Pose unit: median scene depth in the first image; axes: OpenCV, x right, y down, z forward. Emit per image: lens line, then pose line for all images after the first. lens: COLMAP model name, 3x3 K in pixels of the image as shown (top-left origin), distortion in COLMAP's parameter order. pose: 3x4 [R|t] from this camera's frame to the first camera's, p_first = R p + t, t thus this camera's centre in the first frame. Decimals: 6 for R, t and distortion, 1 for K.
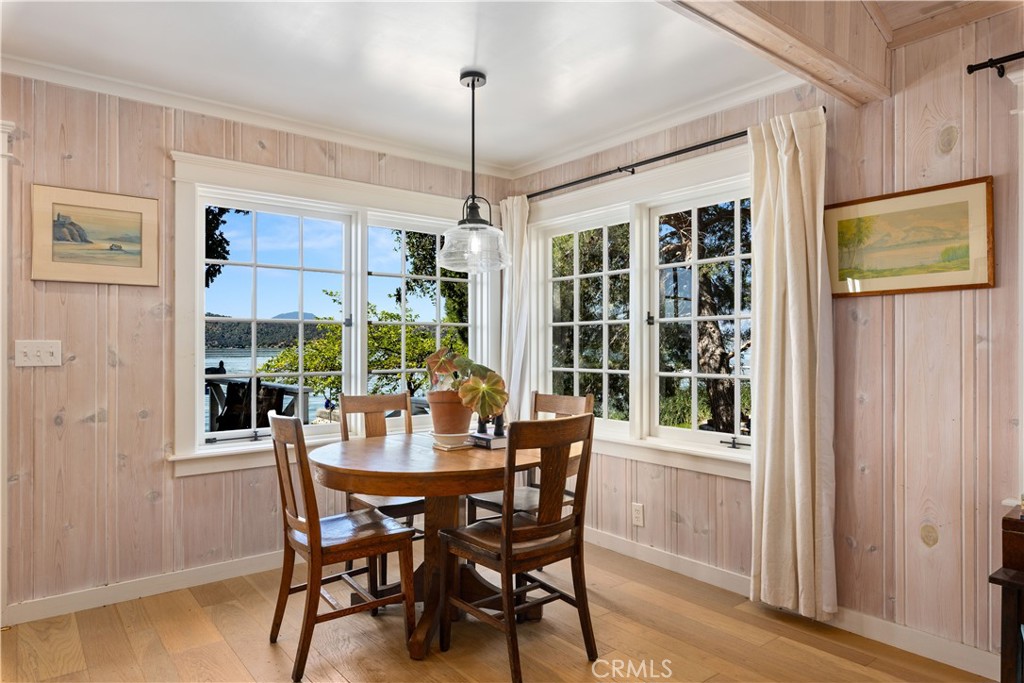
lens RADIAL K [[630.6, 0, 513.2], [0, 630.6, 343.3], [0, 0, 1]] dist [-0.002277, -0.002772]
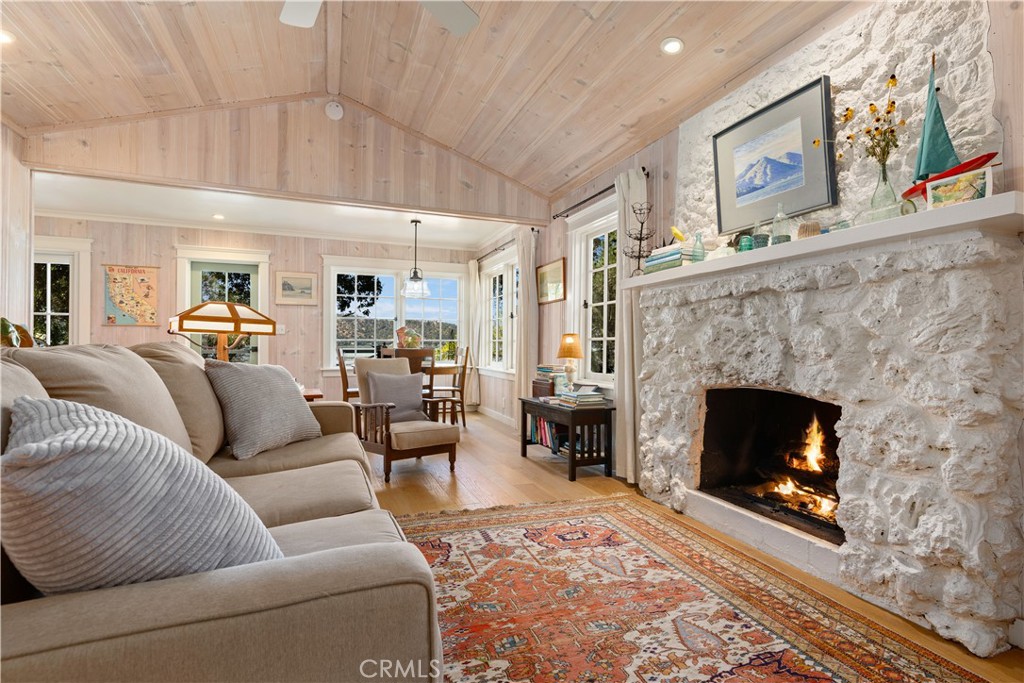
lens RADIAL K [[480.1, 0, 511.0], [0, 480.1, 341.4], [0, 0, 1]] dist [0.000835, 0.000114]
pose [[0.954398, 0.002279, -0.298528, 0.872559], [-0.003369, 0.999989, -0.003137, 0.070039], [0.298518, 0.003999, 0.954396, -0.740706]]
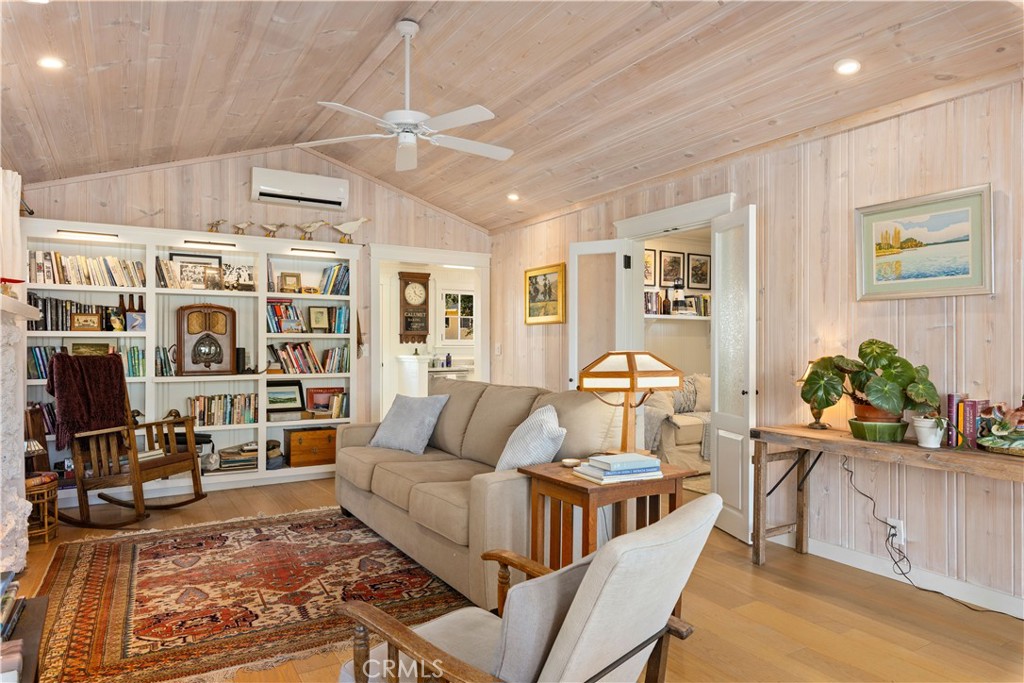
lens RADIAL K [[630.6, 0, 514.9], [0, 630.6, 343.4], [0, 0, 1]] dist [-0.002277, -0.002772]
pose [[-0.992770, -0.004609, 0.119945, -0.577546], [-0.005531, 0.999958, -0.007352, -0.089677], [-0.119906, -0.007962, -0.992753, 2.666770]]
